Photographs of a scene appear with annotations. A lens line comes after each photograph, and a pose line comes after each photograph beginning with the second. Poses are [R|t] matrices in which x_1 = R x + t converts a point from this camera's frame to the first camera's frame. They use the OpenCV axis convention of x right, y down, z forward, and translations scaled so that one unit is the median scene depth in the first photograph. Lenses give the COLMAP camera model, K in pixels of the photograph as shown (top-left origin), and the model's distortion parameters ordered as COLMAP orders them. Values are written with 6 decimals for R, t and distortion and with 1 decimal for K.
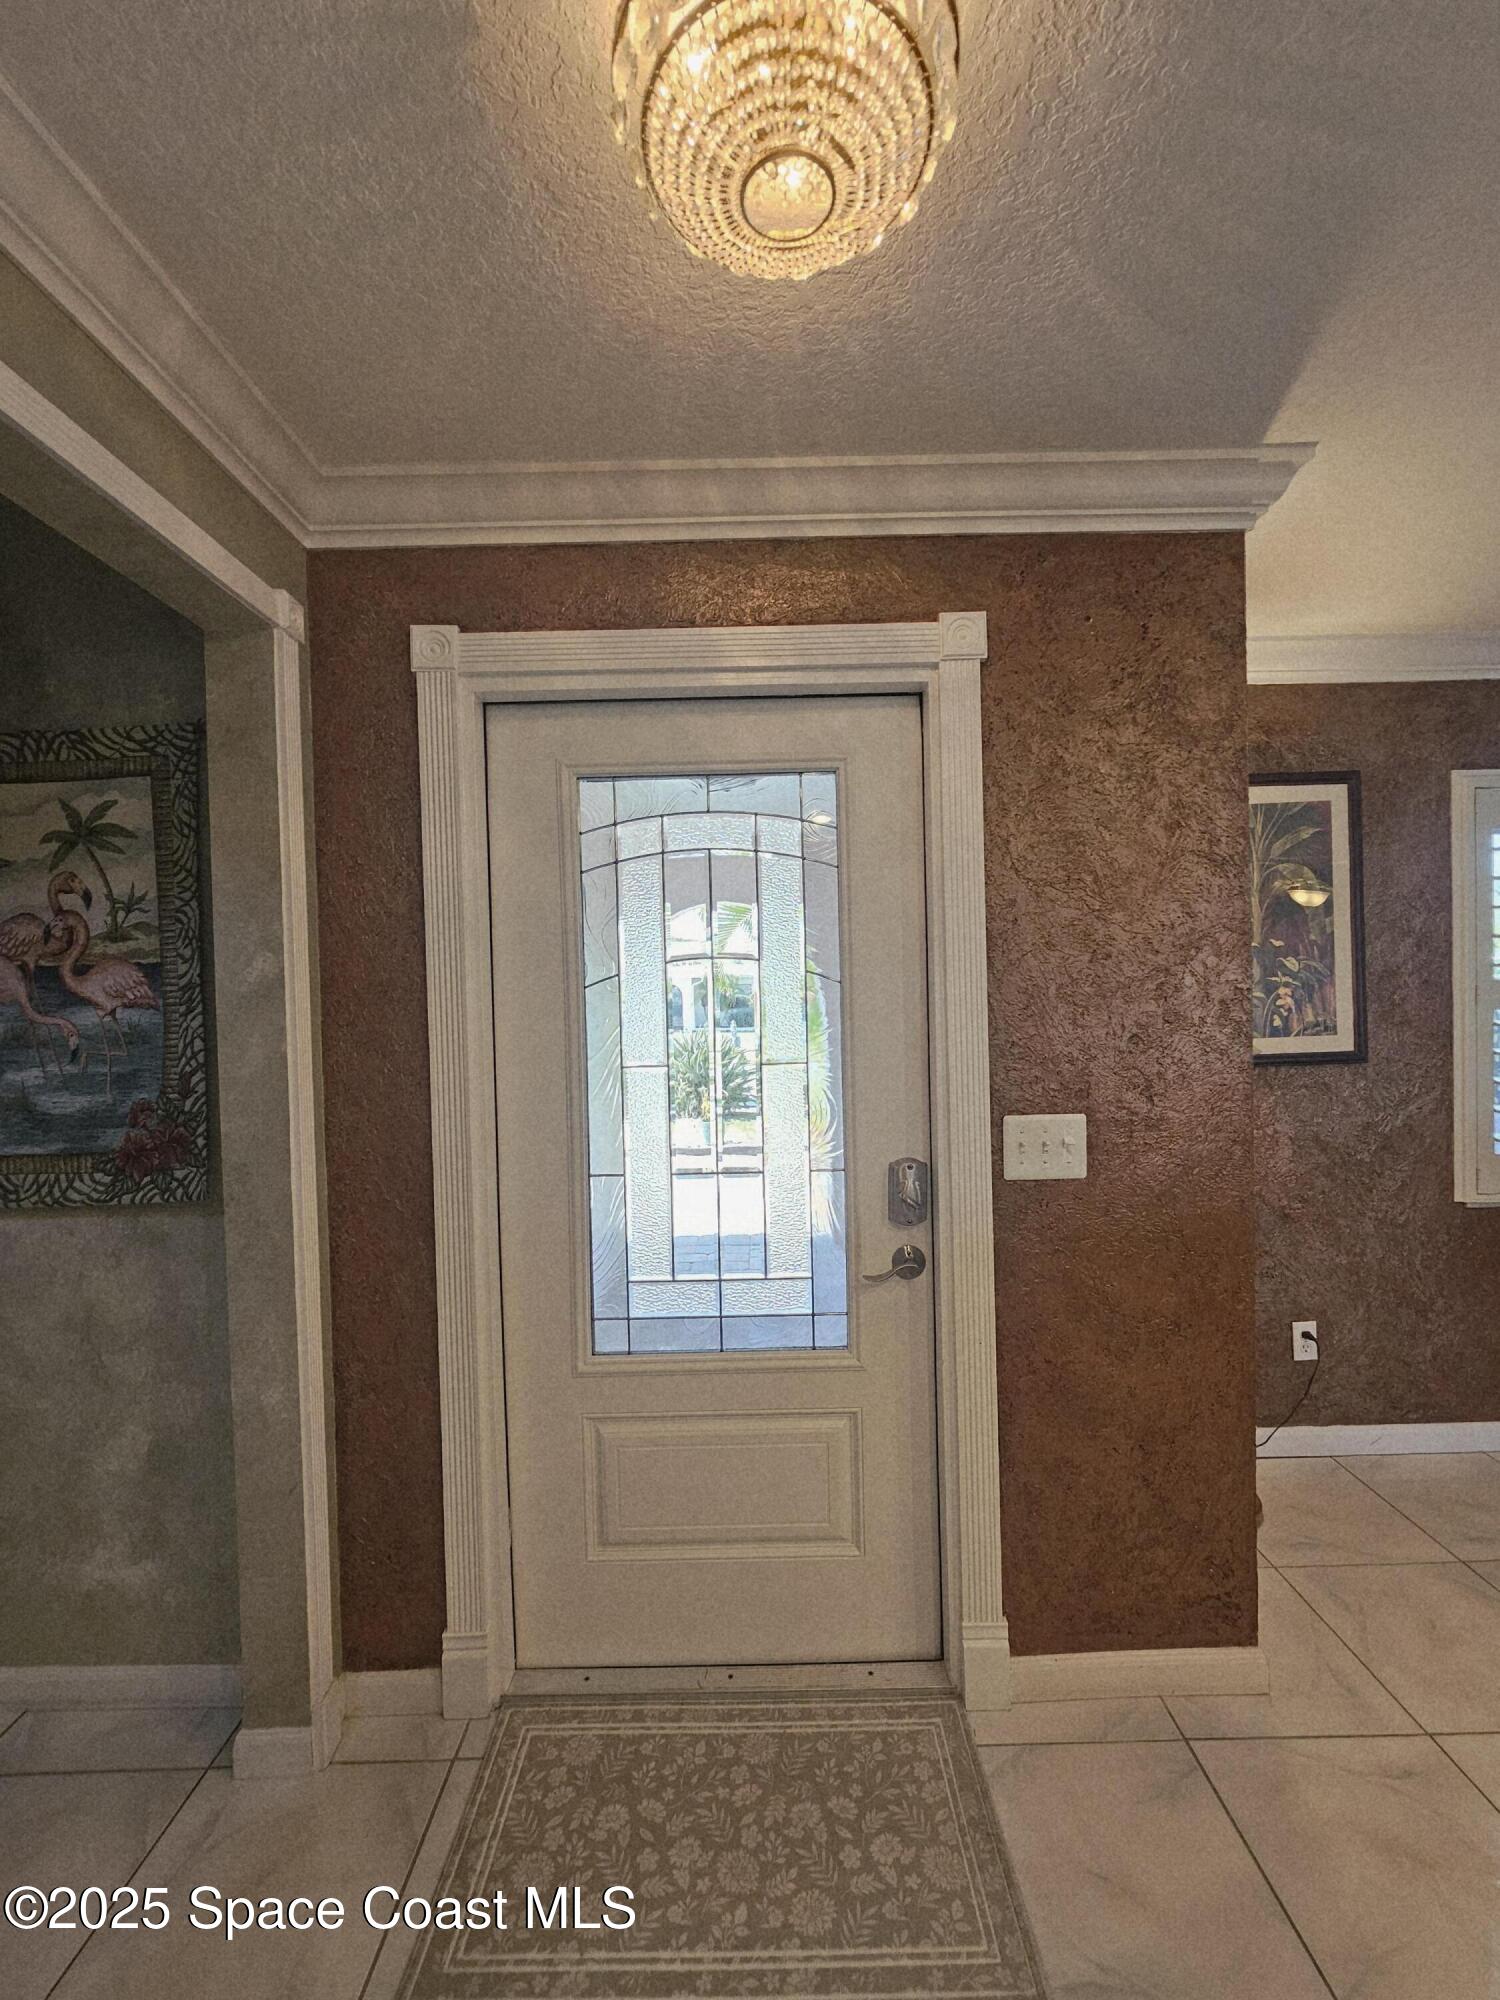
lens RADIAL K [[823.7, 0, 750.9], [0, 823.7, 1007.6], [0, 0, 1]] dist [-0.001040, 0.000148]
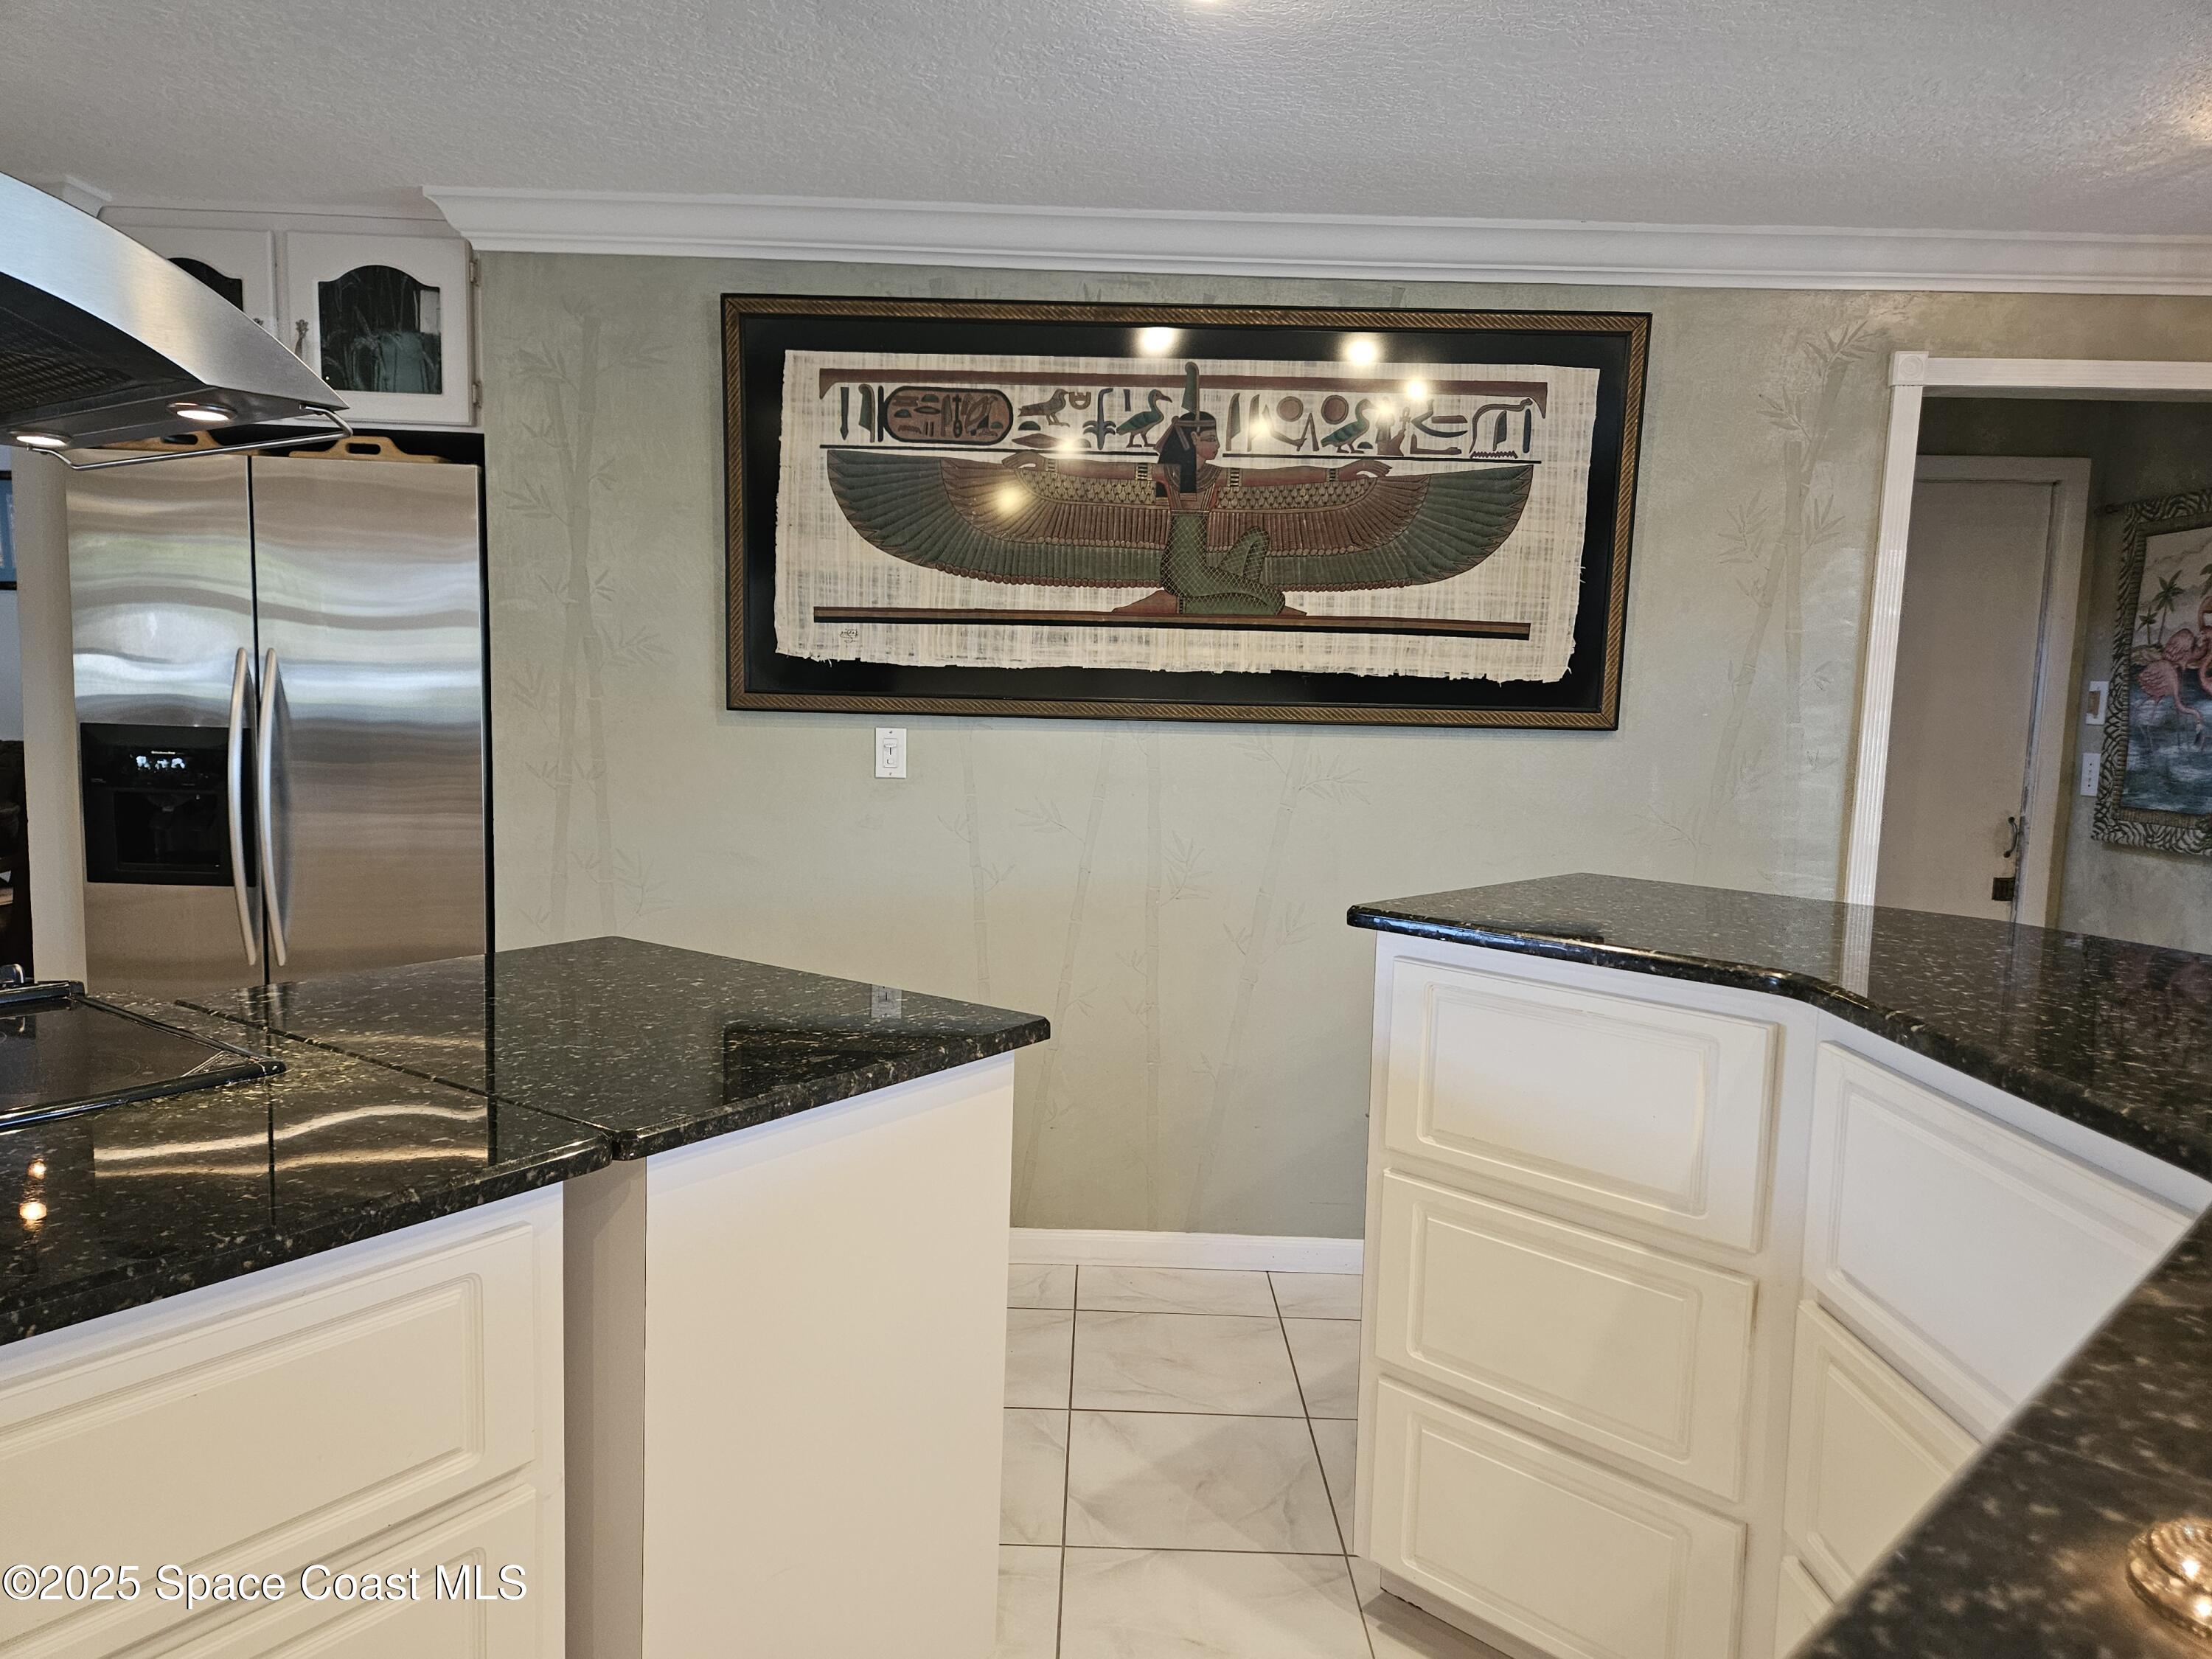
lens RADIAL K [[1473.7, 0, 1113.6], [0, 1473.7, 846.3], [0, 0, 1]] dist [0.063485, -0.023393]
pose [[0.001499, 0.131388, -0.991330, 1.569825], [-0.044373, 0.990363, 0.131193, -0.010199], [0.999014, 0.043792, 0.007314, -0.723707]]
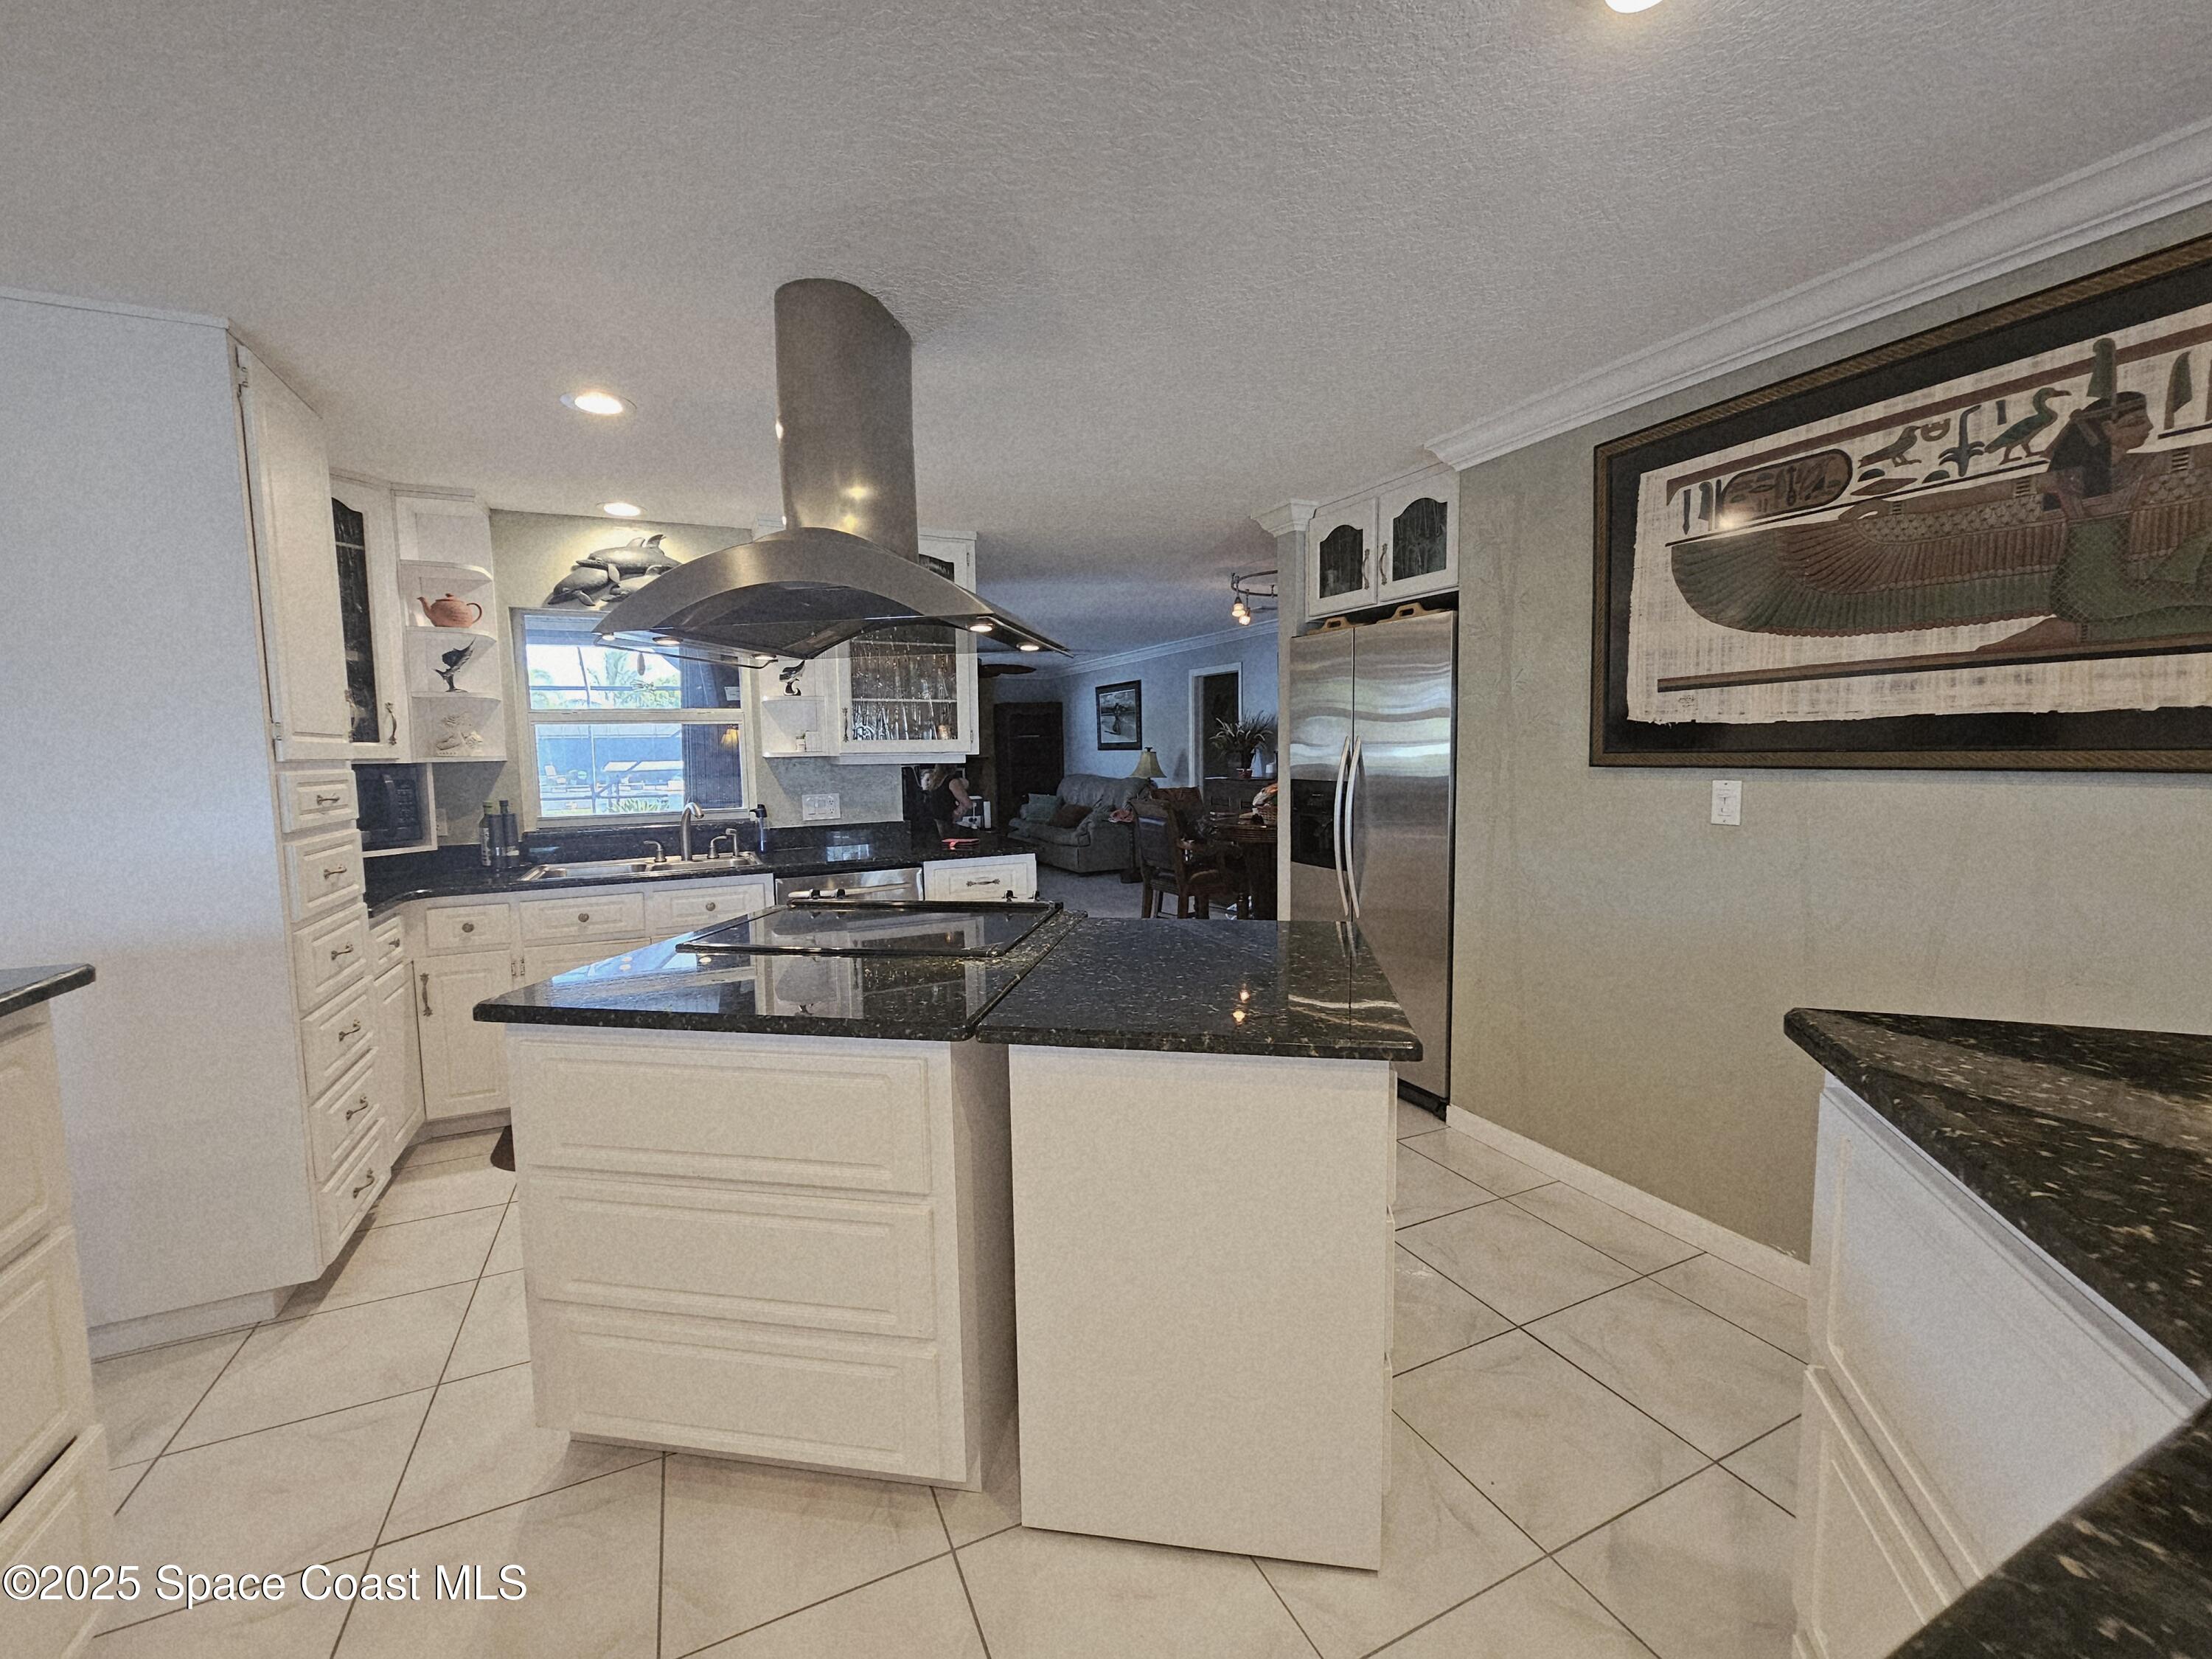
lens RADIAL K [[911.0, 0, 1113.6], [0, 911.0, 826.5], [0, 0, 1]] dist [-0.001040, 0.000148]
pose [[-0.900415, 0.074737, -0.428565, 0.972458], [0.029088, 0.993271, 0.112102, -0.004600], [0.434059, 0.088472, -0.896530, -0.156244]]
